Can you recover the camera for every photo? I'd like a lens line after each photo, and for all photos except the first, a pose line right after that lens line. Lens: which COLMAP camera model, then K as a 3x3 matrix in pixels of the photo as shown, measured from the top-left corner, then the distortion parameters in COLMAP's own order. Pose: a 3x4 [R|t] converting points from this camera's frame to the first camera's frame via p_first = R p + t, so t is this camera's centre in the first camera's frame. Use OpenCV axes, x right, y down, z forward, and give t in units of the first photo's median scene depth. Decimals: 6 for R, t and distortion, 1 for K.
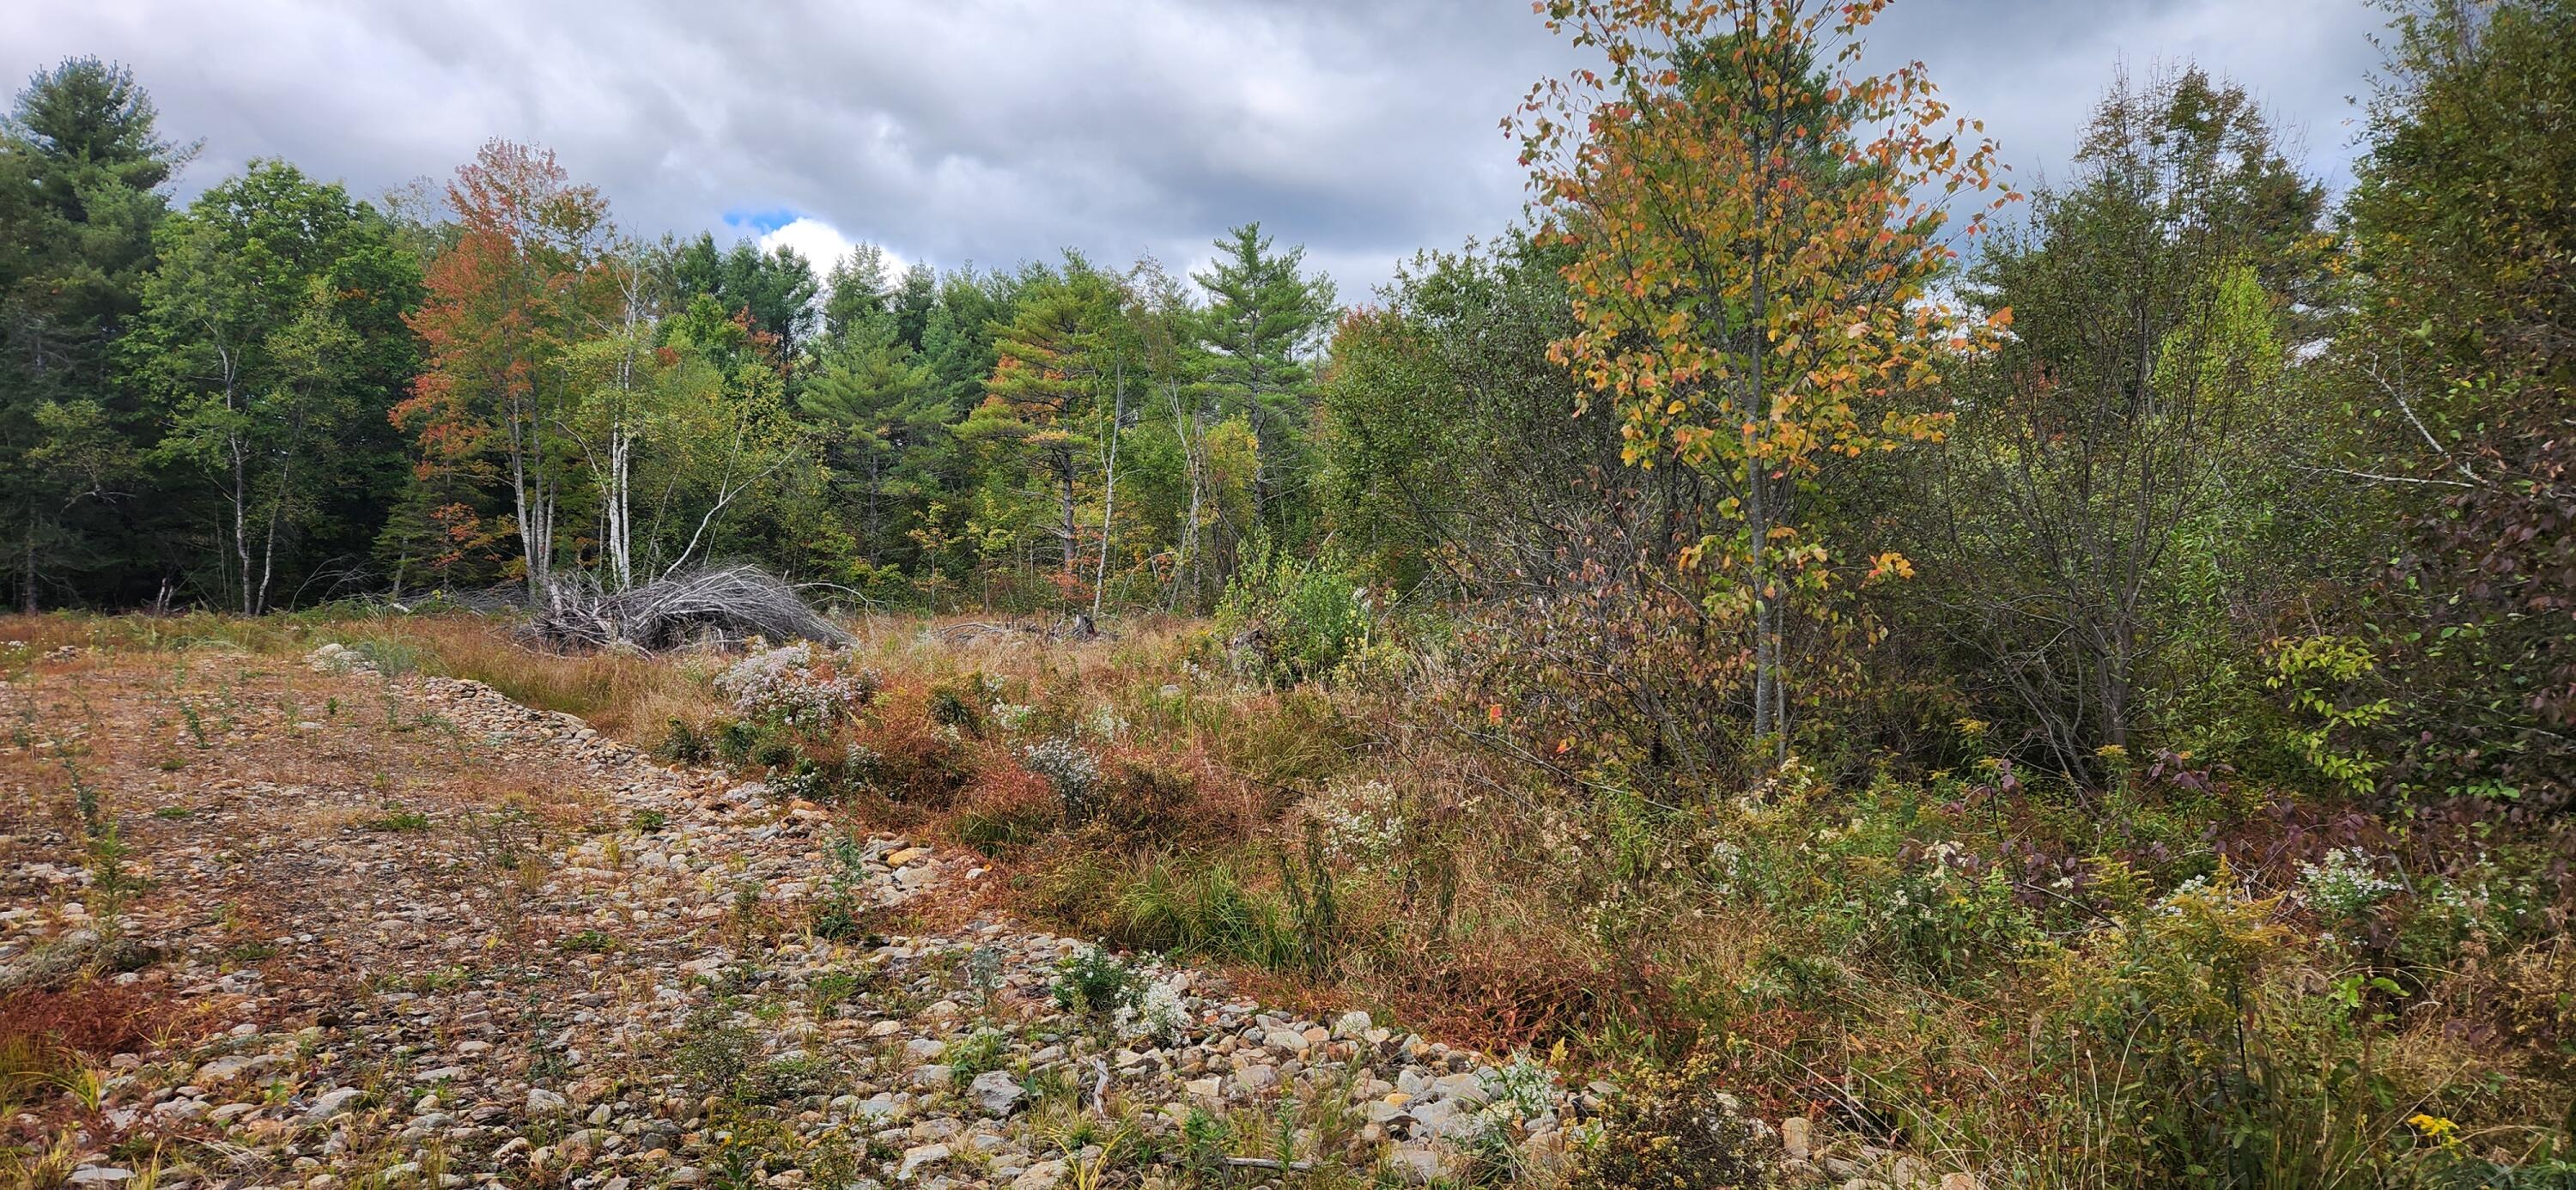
lens RADIAL K [[1673.6, 0, 1301.5], [0, 1673.6, 606.0], [0, 0, 1]] dist [0.052085, -0.051275]
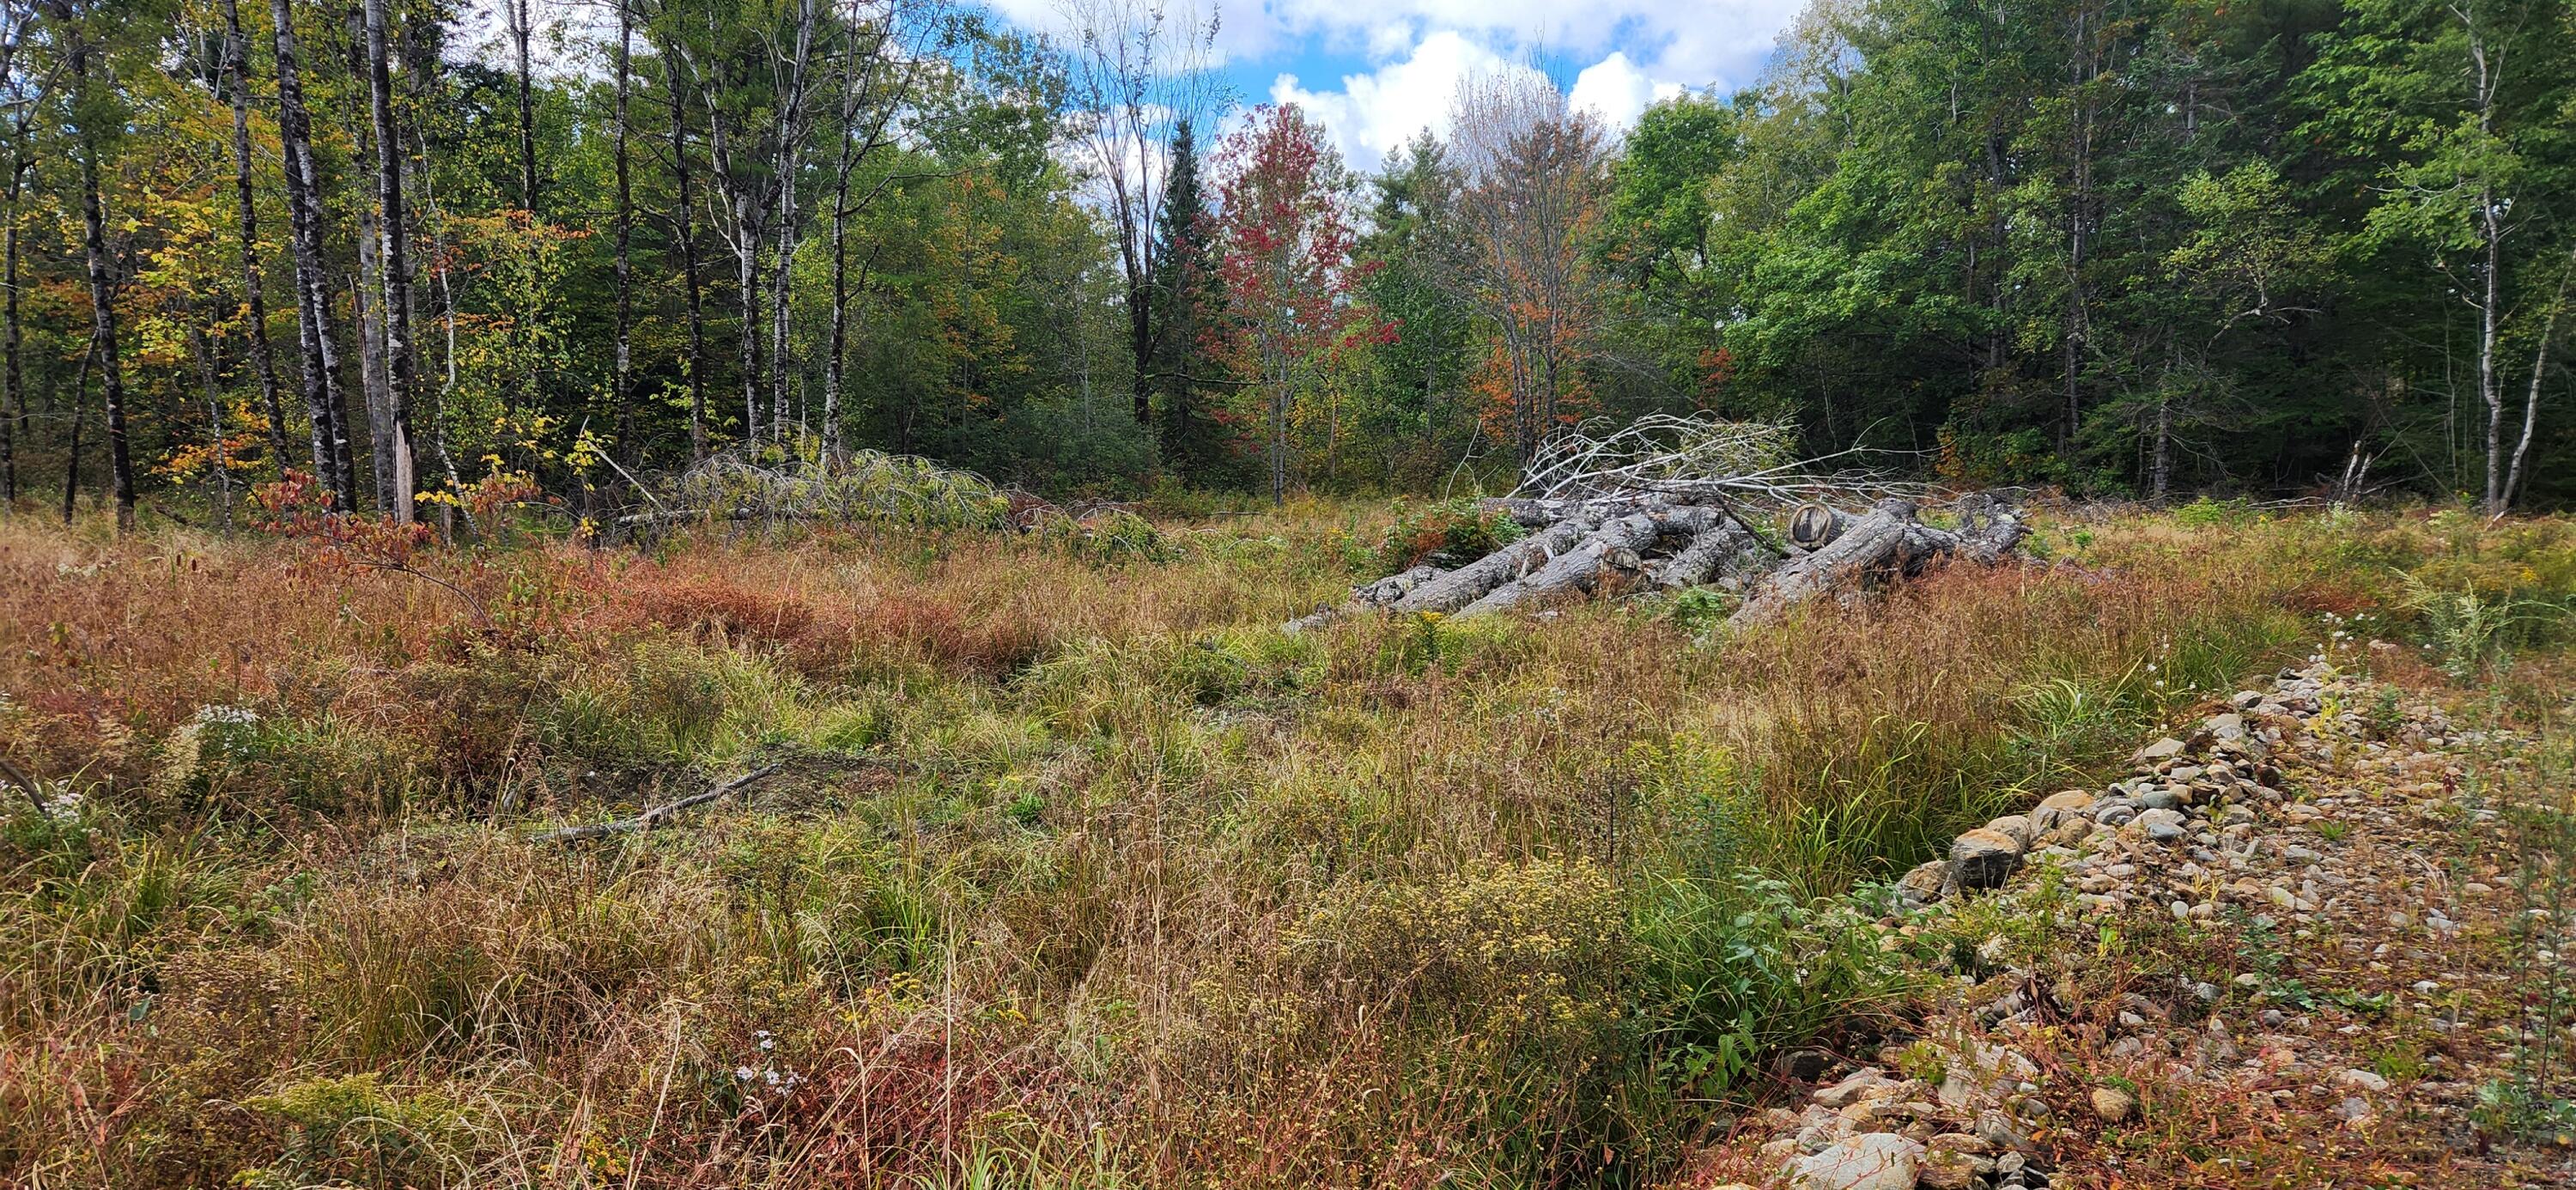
lens RADIAL K [[1673.6, 0, 1251.0], [0, 1673.6, 628.0], [0, 0, 1]] dist [0.052085, -0.051275]
pose [[0.418489, 0.083735, -0.904354, -0.274963], [0.001828, 0.995661, 0.093036, -0.006679], [0.908220, -0.040588, 0.416520, 0.372699]]
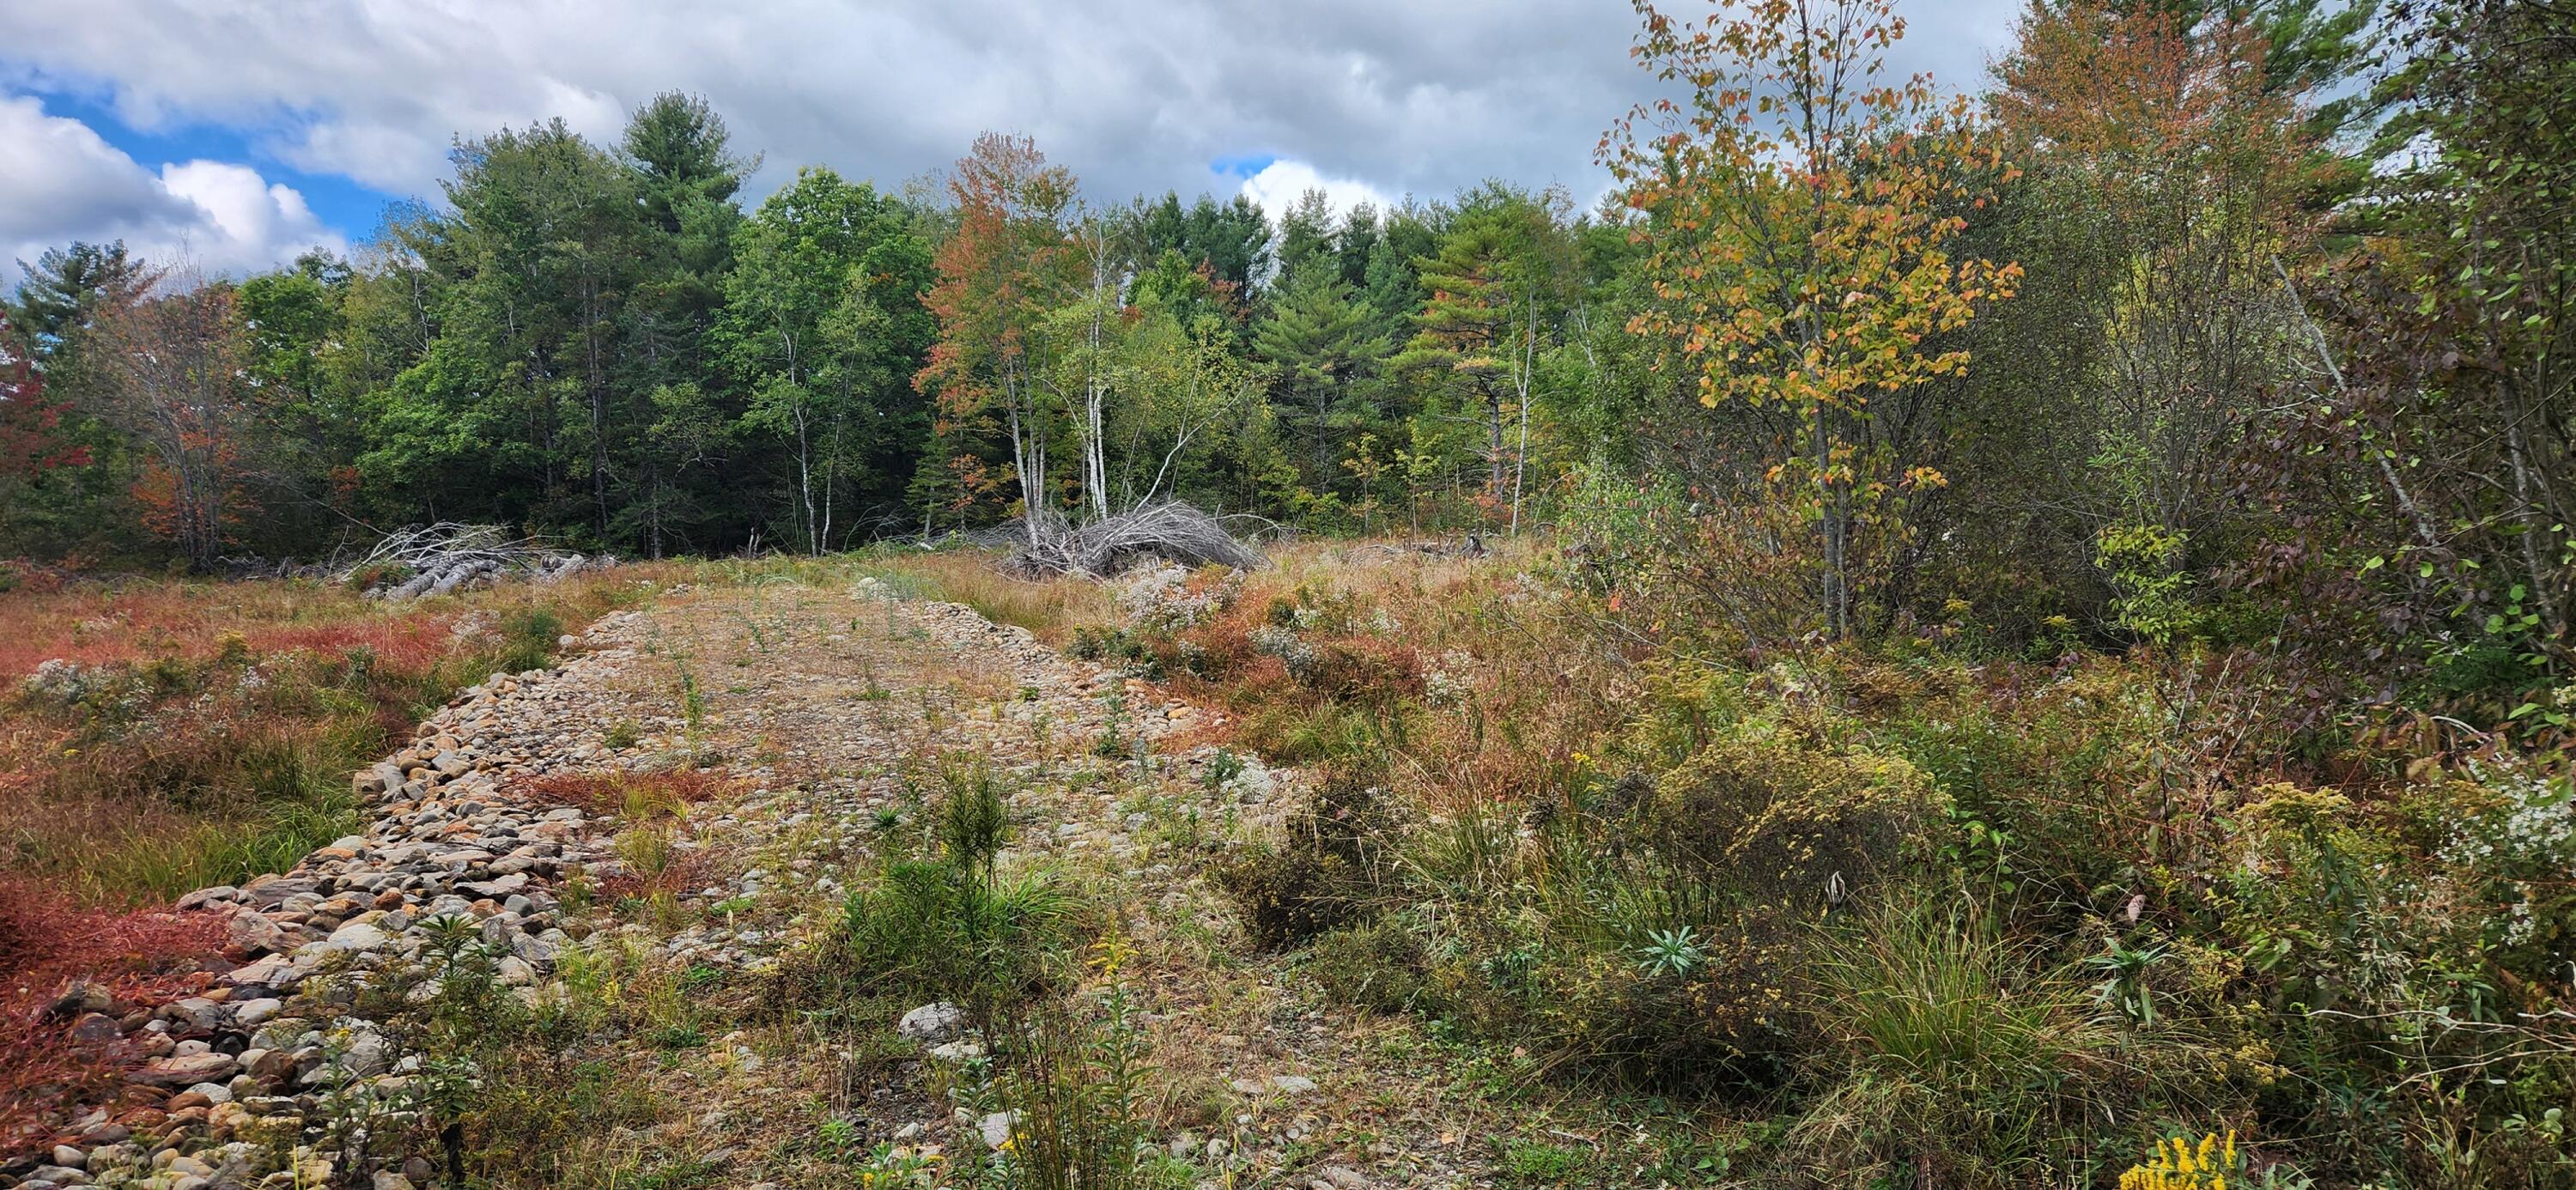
lens RADIAL K [[1673.6, 0, 1311.1], [0, 1673.6, 587.1], [0, 0, 1]] dist [0.052085, -0.051275]
pose [[0.962188, -0.024887, -0.271246, 0.033286], [0.035253, 0.998820, 0.033408, -0.000122], [0.270095, -0.041707, 0.961930, -0.042642]]
